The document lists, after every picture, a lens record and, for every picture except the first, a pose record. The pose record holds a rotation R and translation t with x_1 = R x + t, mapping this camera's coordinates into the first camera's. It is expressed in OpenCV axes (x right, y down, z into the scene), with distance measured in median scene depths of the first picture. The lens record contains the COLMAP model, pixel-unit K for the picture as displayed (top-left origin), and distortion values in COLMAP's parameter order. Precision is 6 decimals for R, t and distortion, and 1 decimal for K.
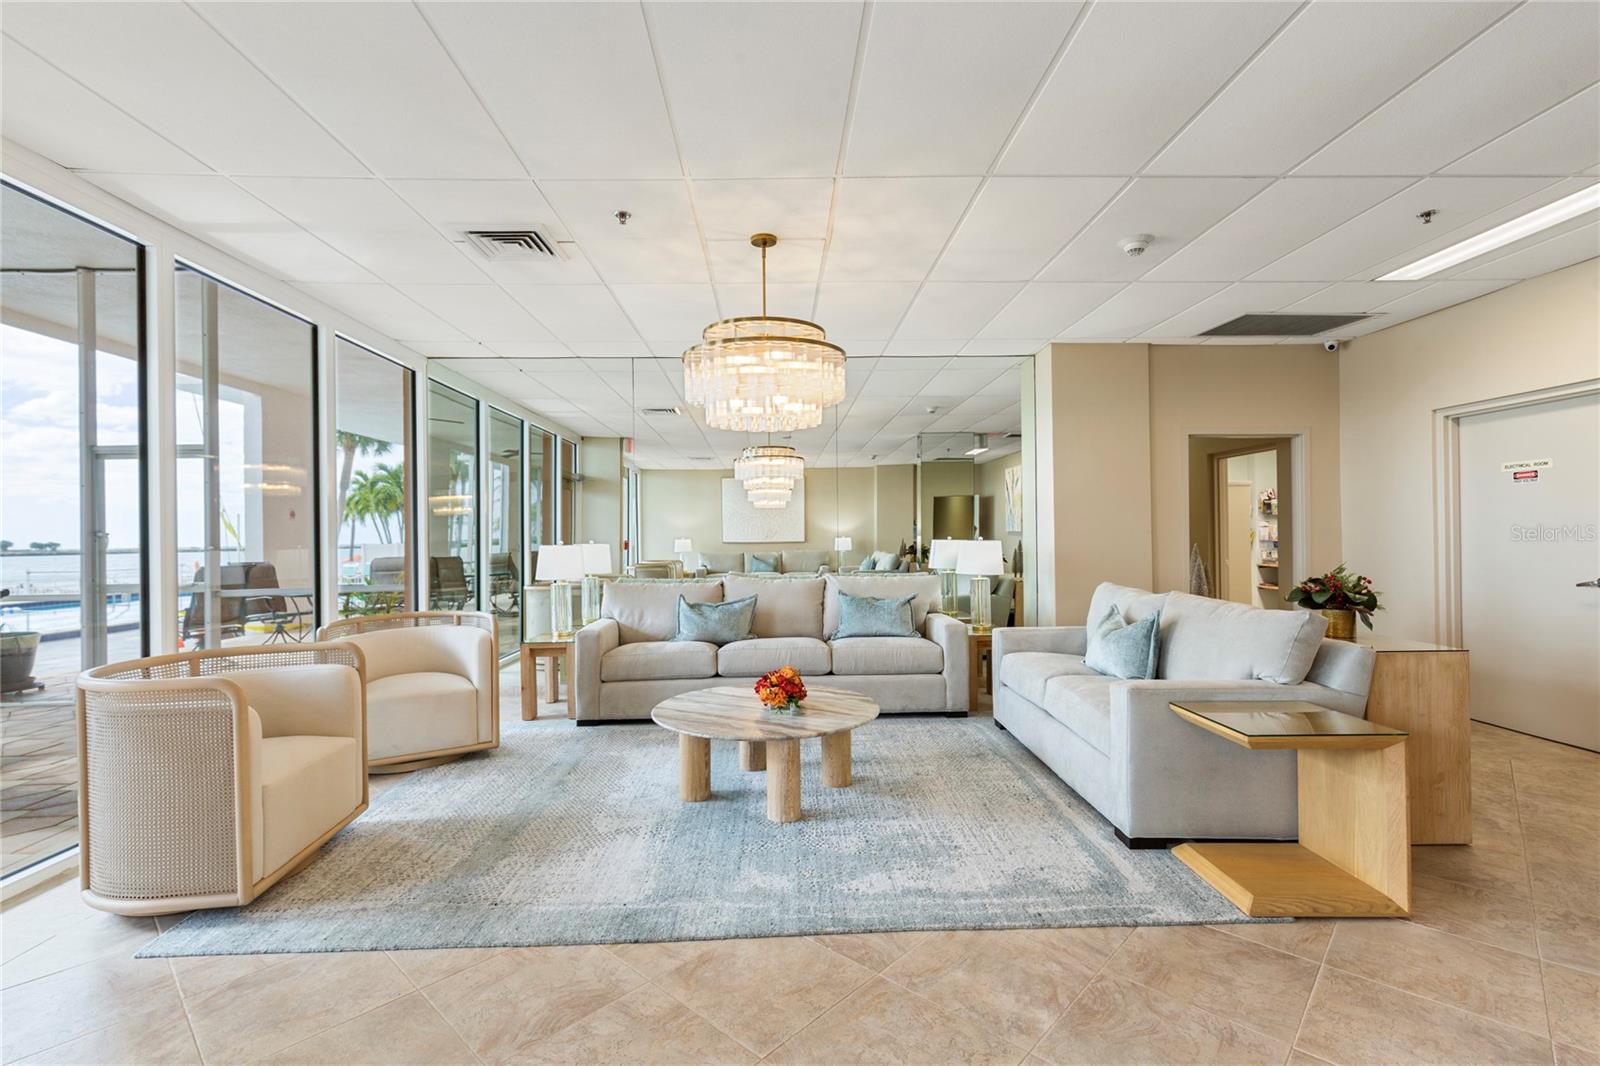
lens RADIAL K [[716.9, 0, 800.8], [0, 716.9, 541.5], [0, 0, 1]] dist [0.007315, -0.000193]
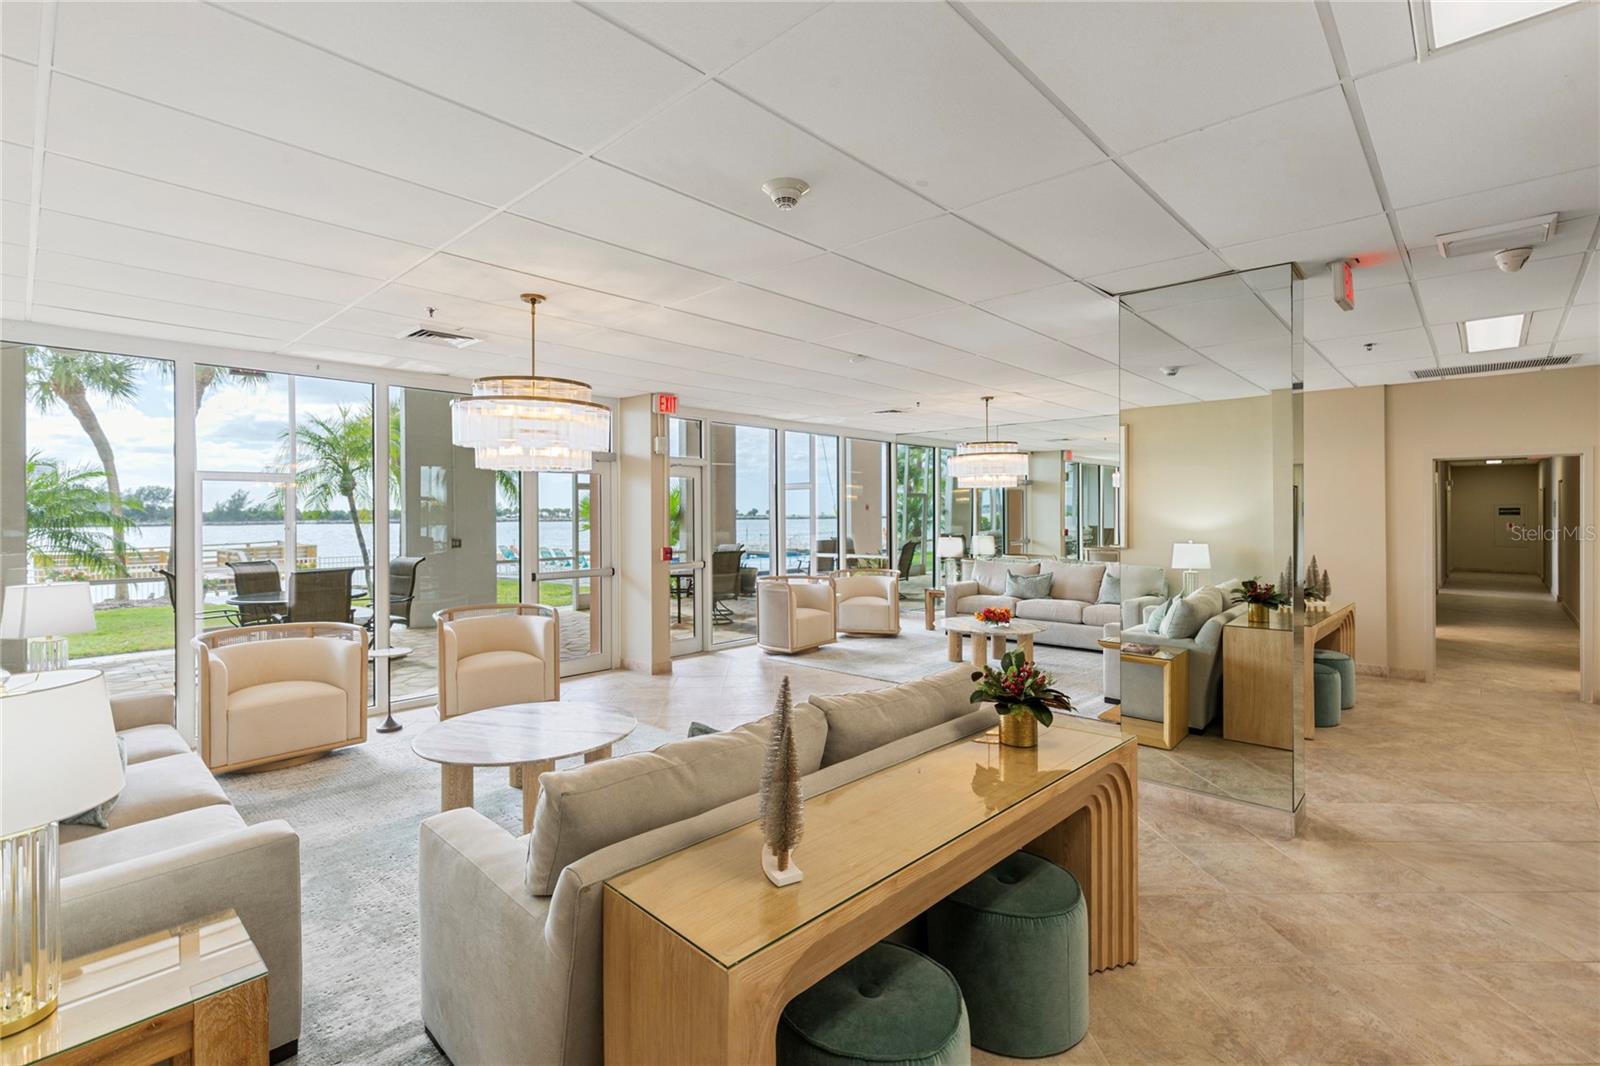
lens RADIAL K [[723.3, 0, 795.0], [0, 723.3, 526.3], [0, 0, 1]] dist [0.007429, -0.000189]
pose [[0.704679, 0.022797, -0.709160, 1.198593], [-0.006881, 0.999656, 0.025298, -0.116084], [0.709493, -0.012947, 0.704593, -0.989295]]
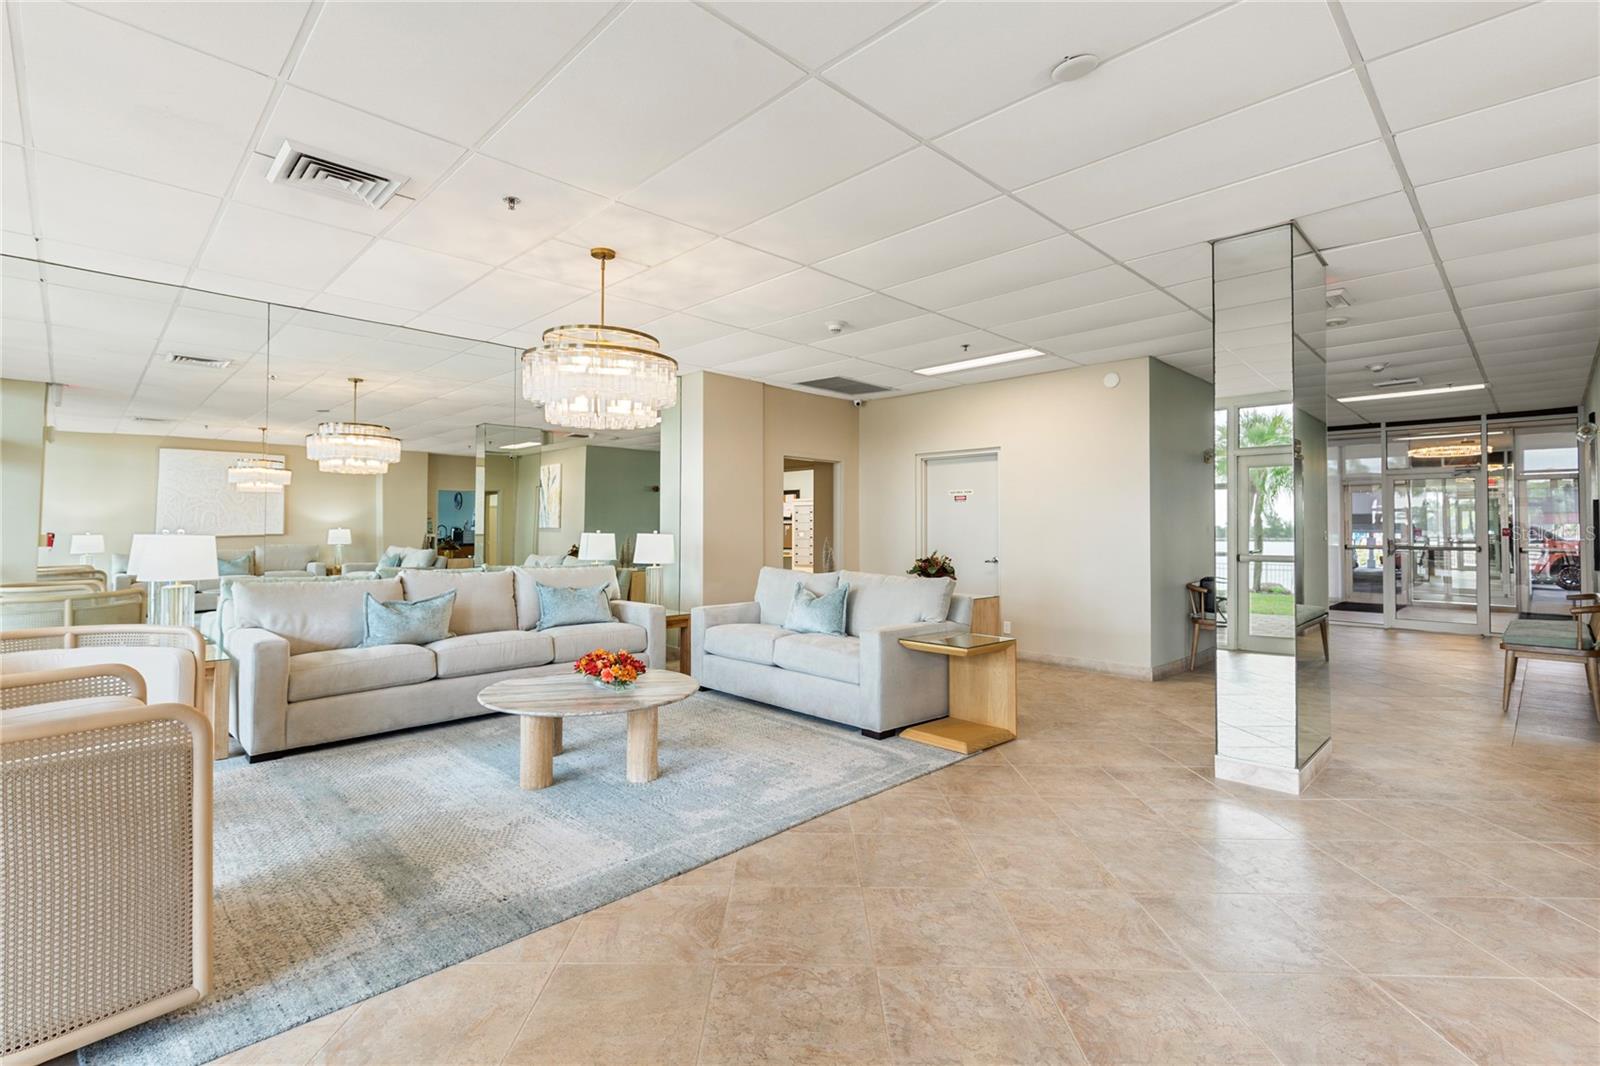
lens RADIAL K [[723.3, 0, 795.0], [0, 723.3, 526.3], [0, 0, 1]] dist [0.007429, -0.000189]
pose [[0.739443, 0.016228, 0.673023, -0.636176], [-0.006242, 0.999832, -0.017250, 0.009632], [-0.673190, 0.008554, 0.739420, 0.001712]]
